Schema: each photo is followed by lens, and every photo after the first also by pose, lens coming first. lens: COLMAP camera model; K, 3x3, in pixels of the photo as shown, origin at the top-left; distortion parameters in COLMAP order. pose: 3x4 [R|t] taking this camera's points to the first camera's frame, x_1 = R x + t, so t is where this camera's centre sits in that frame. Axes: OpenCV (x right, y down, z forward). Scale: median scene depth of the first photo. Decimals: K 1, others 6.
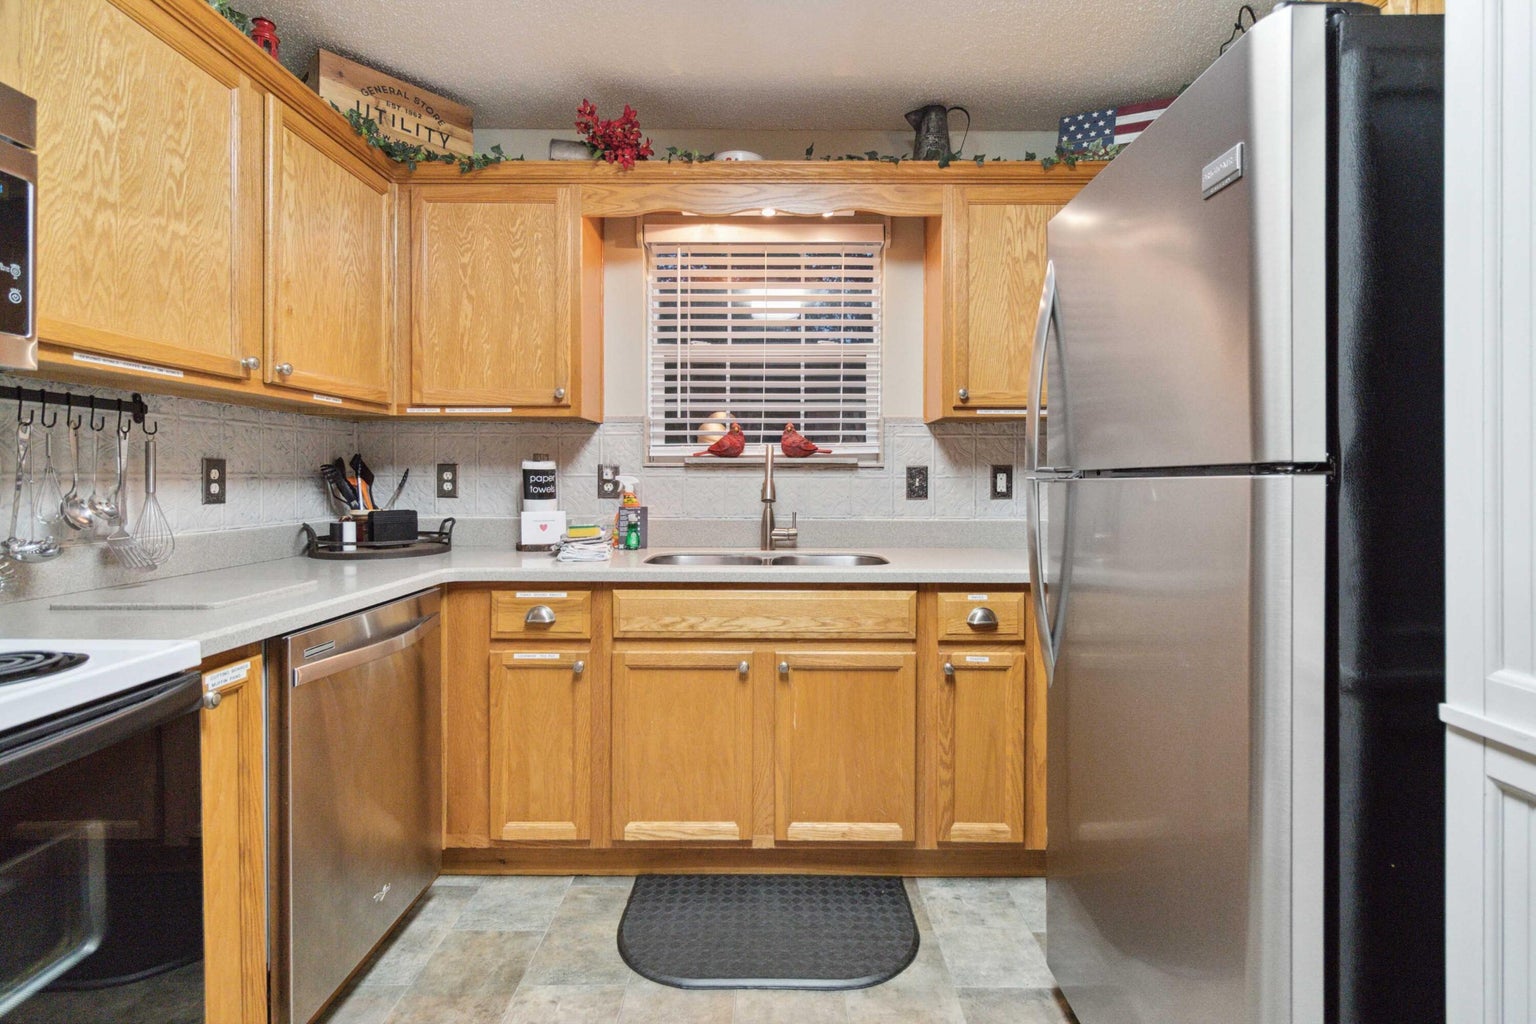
lens RADIAL K [[715.2, 0, 778.3], [0, 715.2, 486.9], [0, 0, 1]] dist [0.000689, 0.000560]
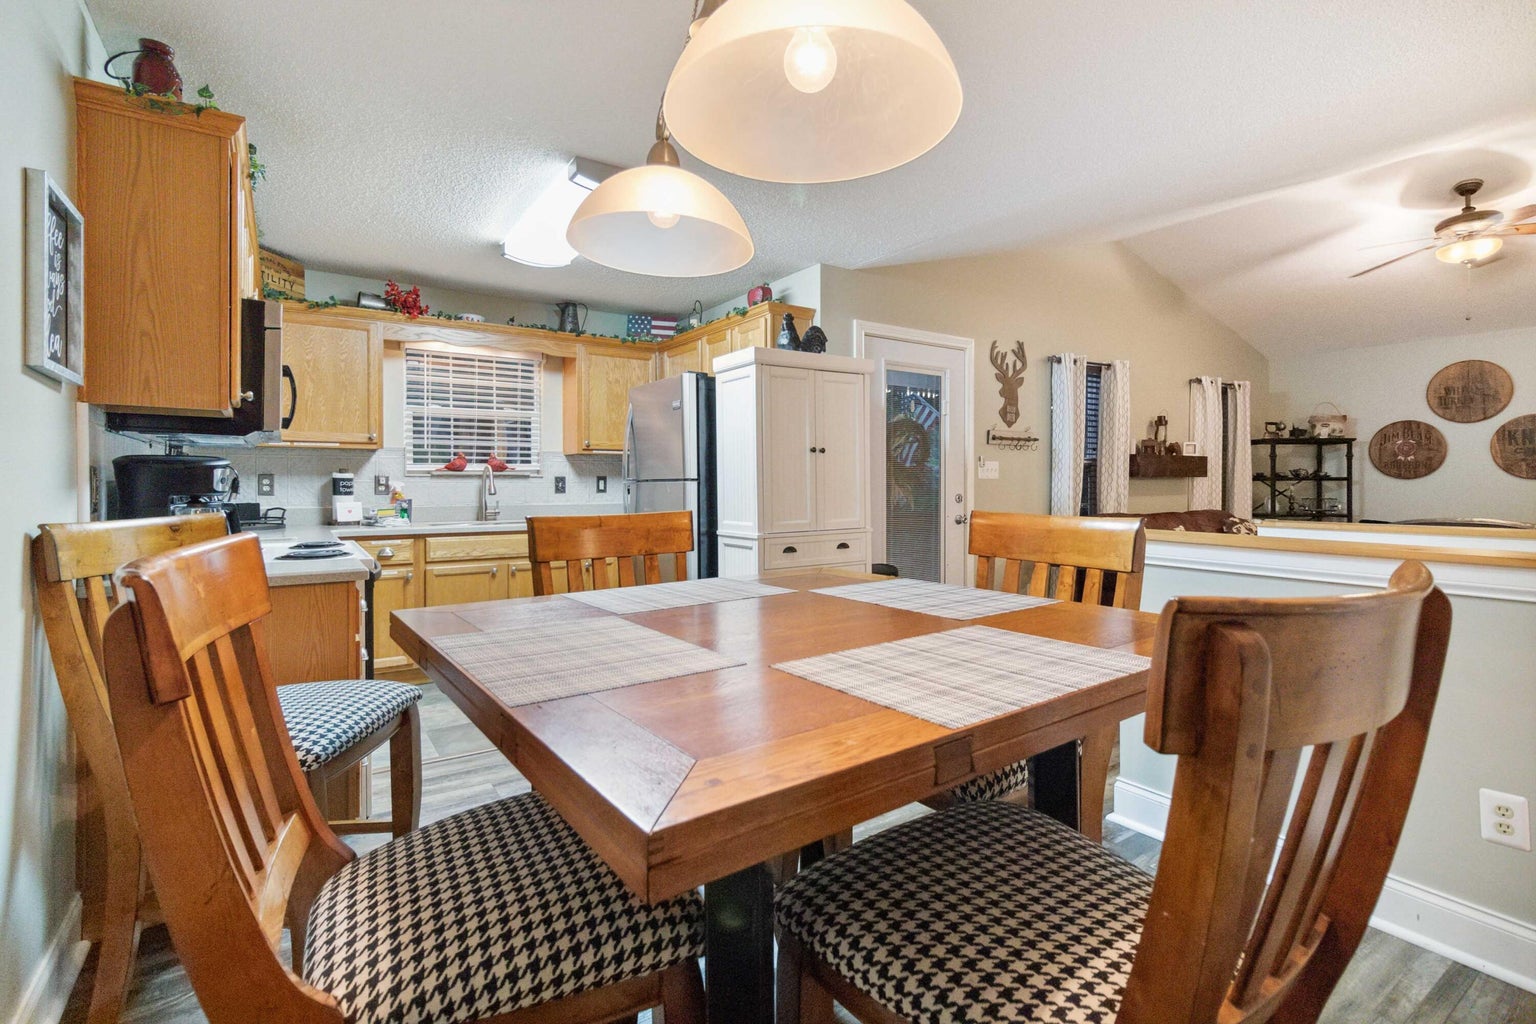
lens RADIAL K [[714.4, 0, 766.7], [0, 714.4, 490.1], [0, 0, 1]] dist [0.002851, 0.000954]
pose [[0.827372, -0.007727, 0.561601, -0.494362], [0.009118, 0.999958, 0.000324, 0.014533], [-0.561580, 0.004852, 0.827408, -1.059507]]
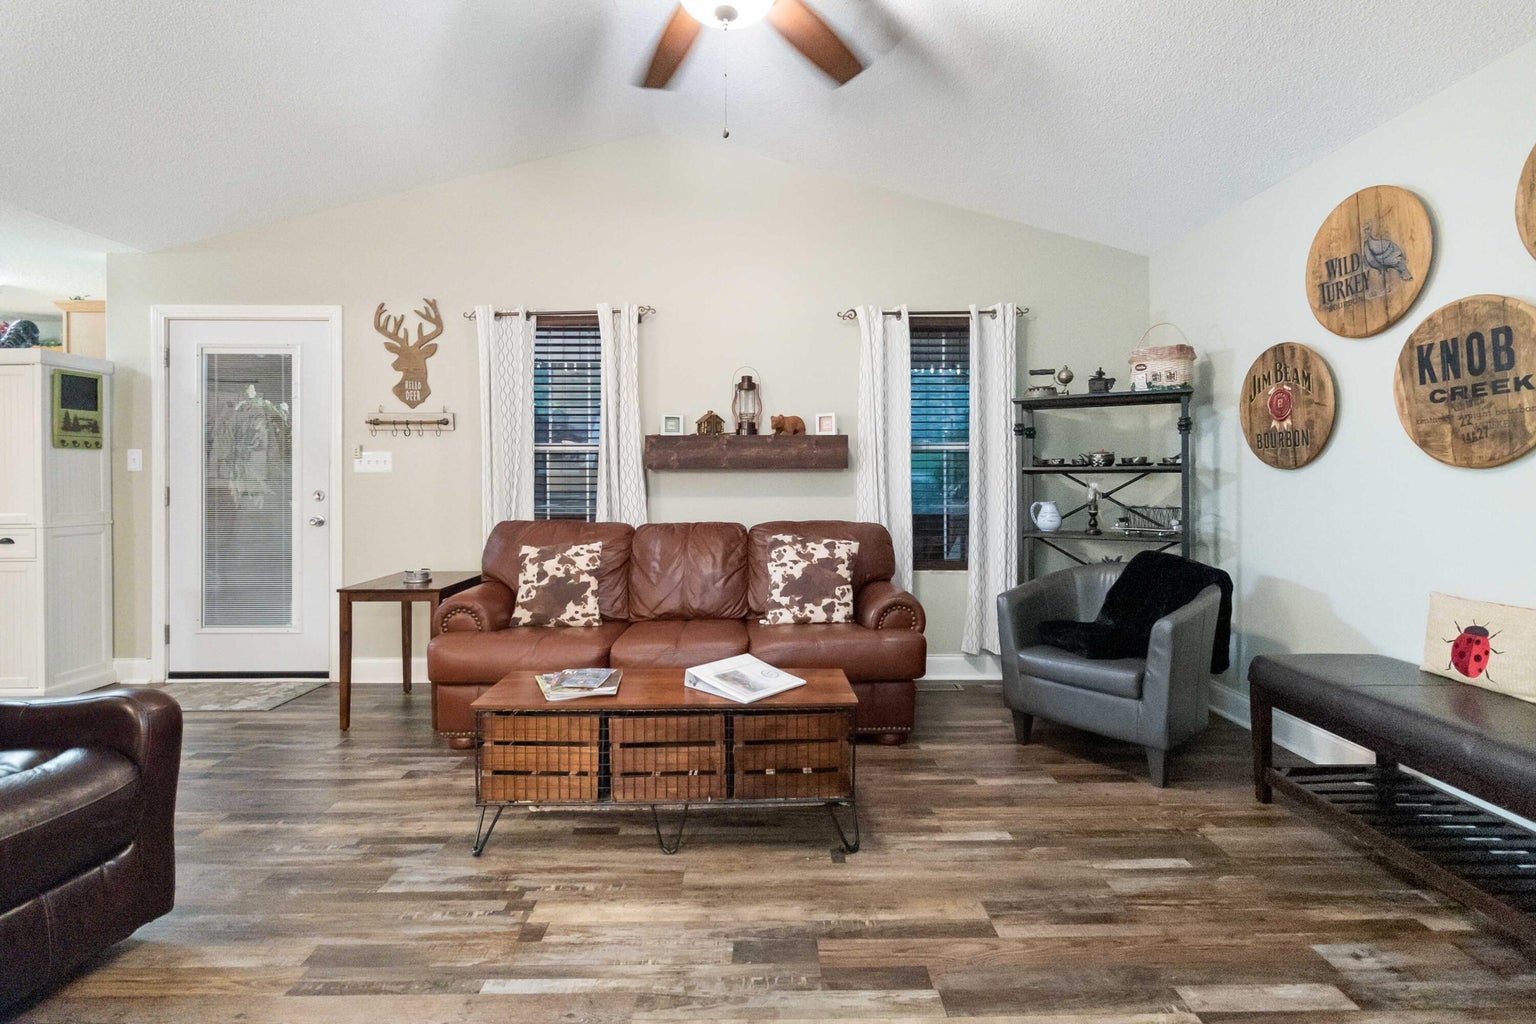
lens RADIAL K [[722.1, 0, 768.1], [0, 722.1, 479.1], [0, 0, 1]] dist [0.001259, 0.000330]
pose [[0.999862, -0.002210, 0.016479, 2.215204], [0.002386, 0.999940, -0.010672, 0.024390], [-0.016455, 0.010709, 0.999807, -1.449803]]
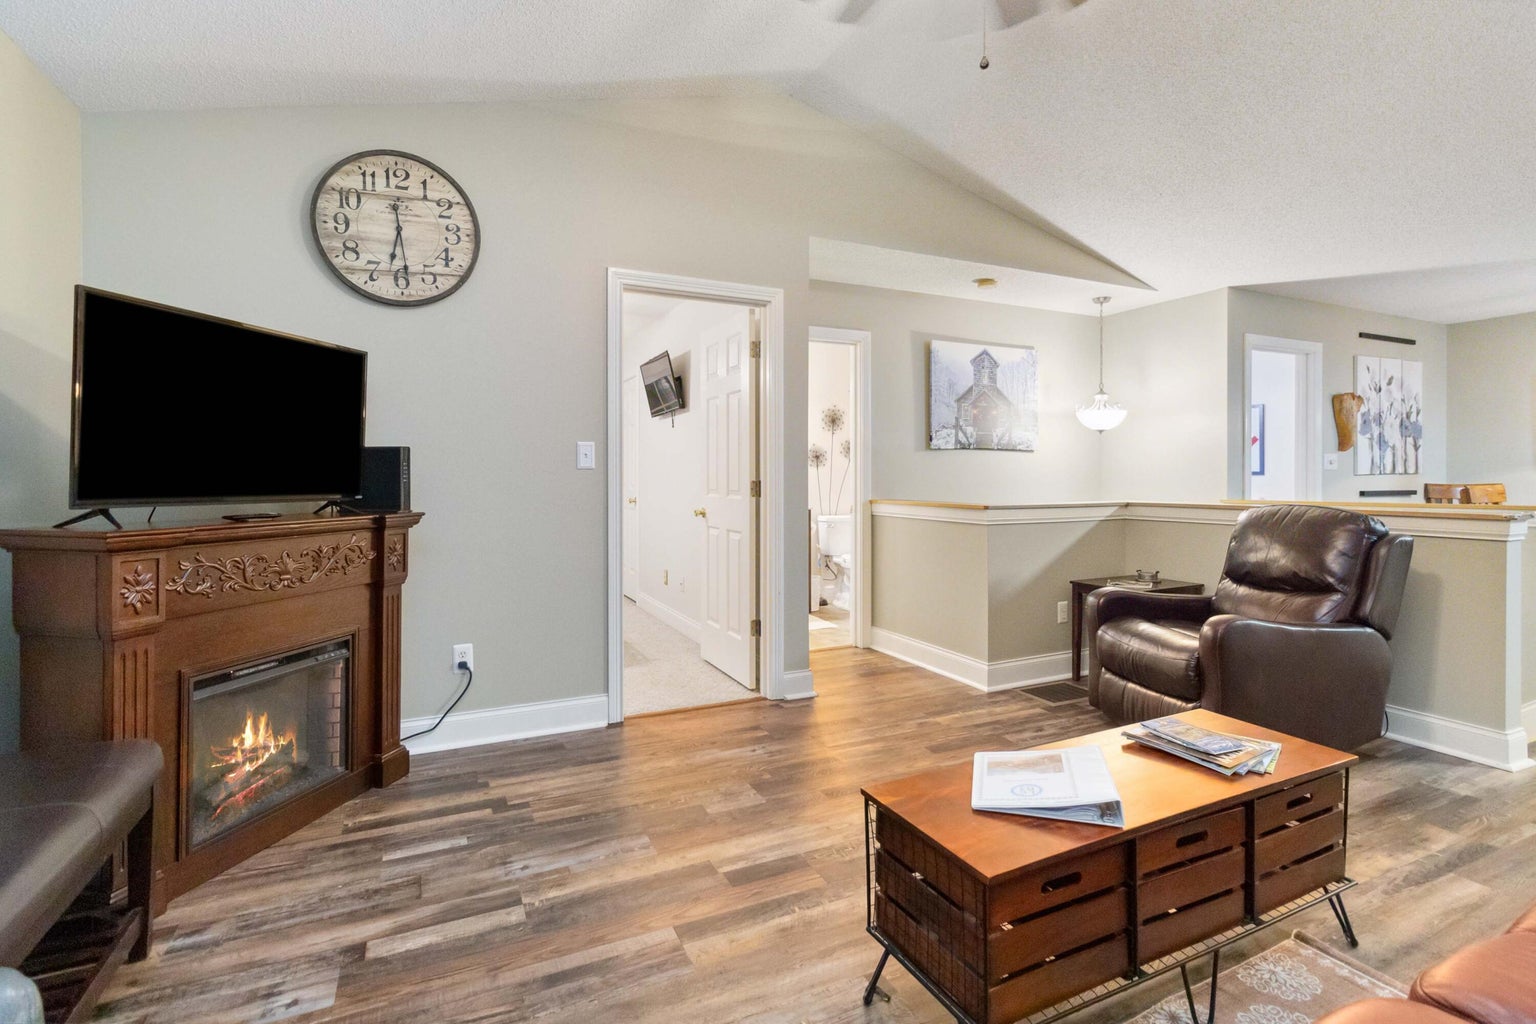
lens RADIAL K [[722.1, 0, 768.1], [0, 722.1, 479.1], [0, 0, 1]] dist [0.001259, 0.000330]
pose [[-0.901438, 0.001615, -0.432905, 2.727197], [-0.004286, 0.999911, 0.012655, 0.009832], [0.432887, 0.013263, -0.901351, 0.092521]]
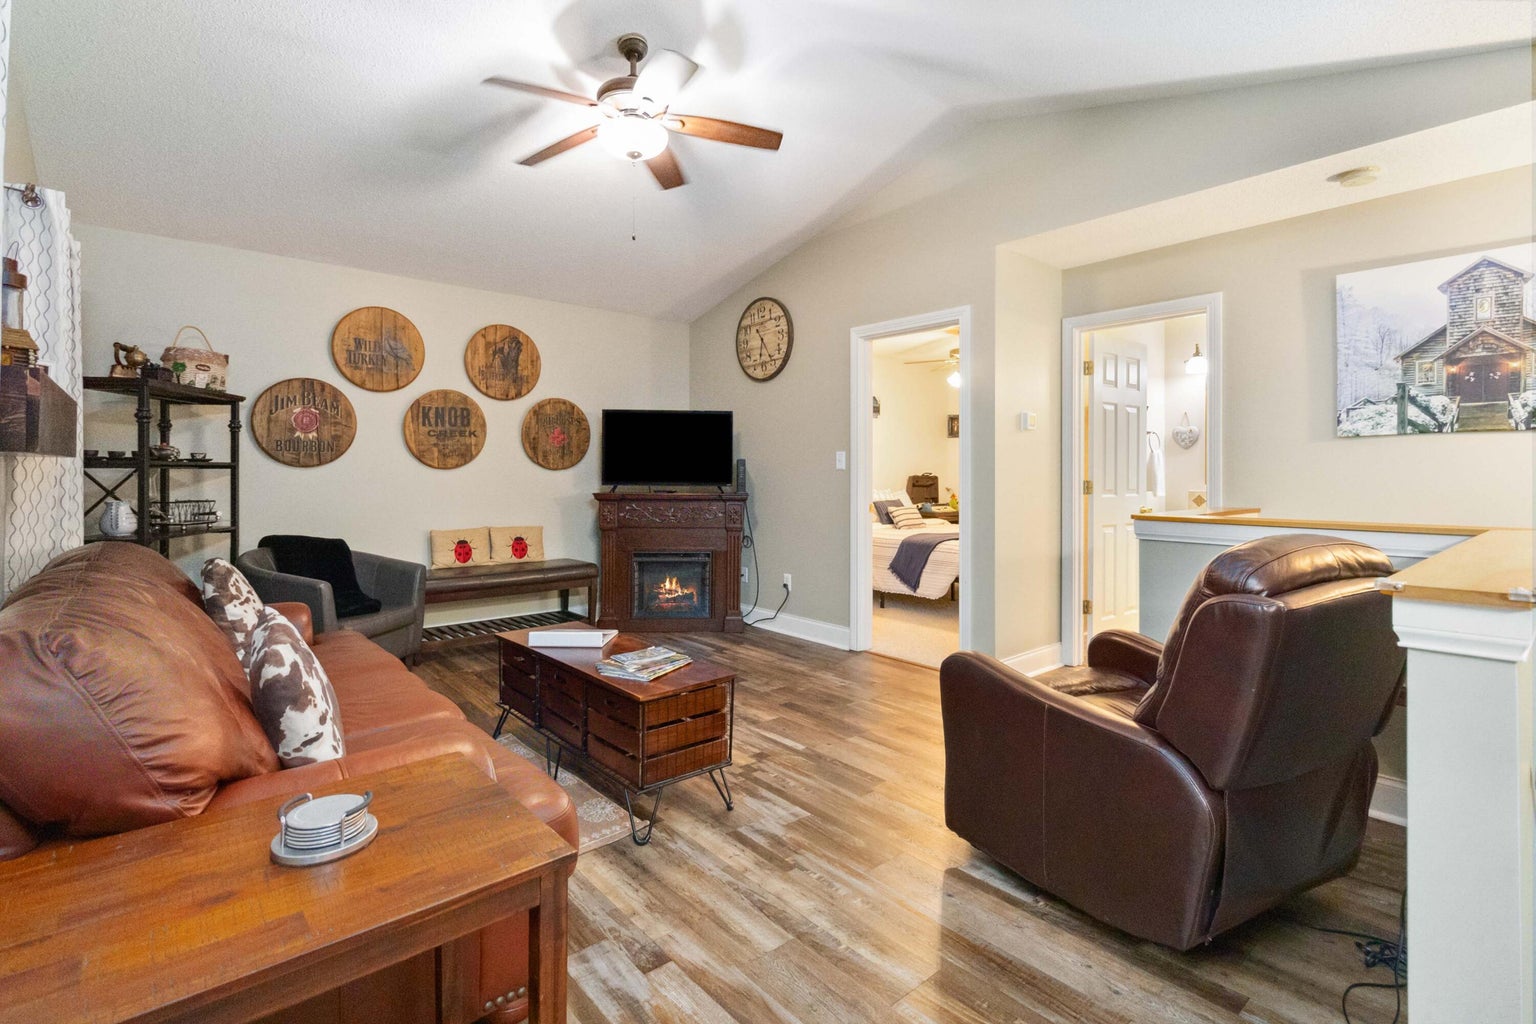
lens RADIAL K [[720.8, 0, 759.4], [0, 720.8, 468.6], [0, 0, 1]] dist [0.000370, 0.000185]
pose [[-0.648894, 0.001166, 0.760878, 0.997915], [0.004765, 0.999985, 0.002532, -0.001170], [-0.760864, 0.005269, -0.648890, 0.177714]]
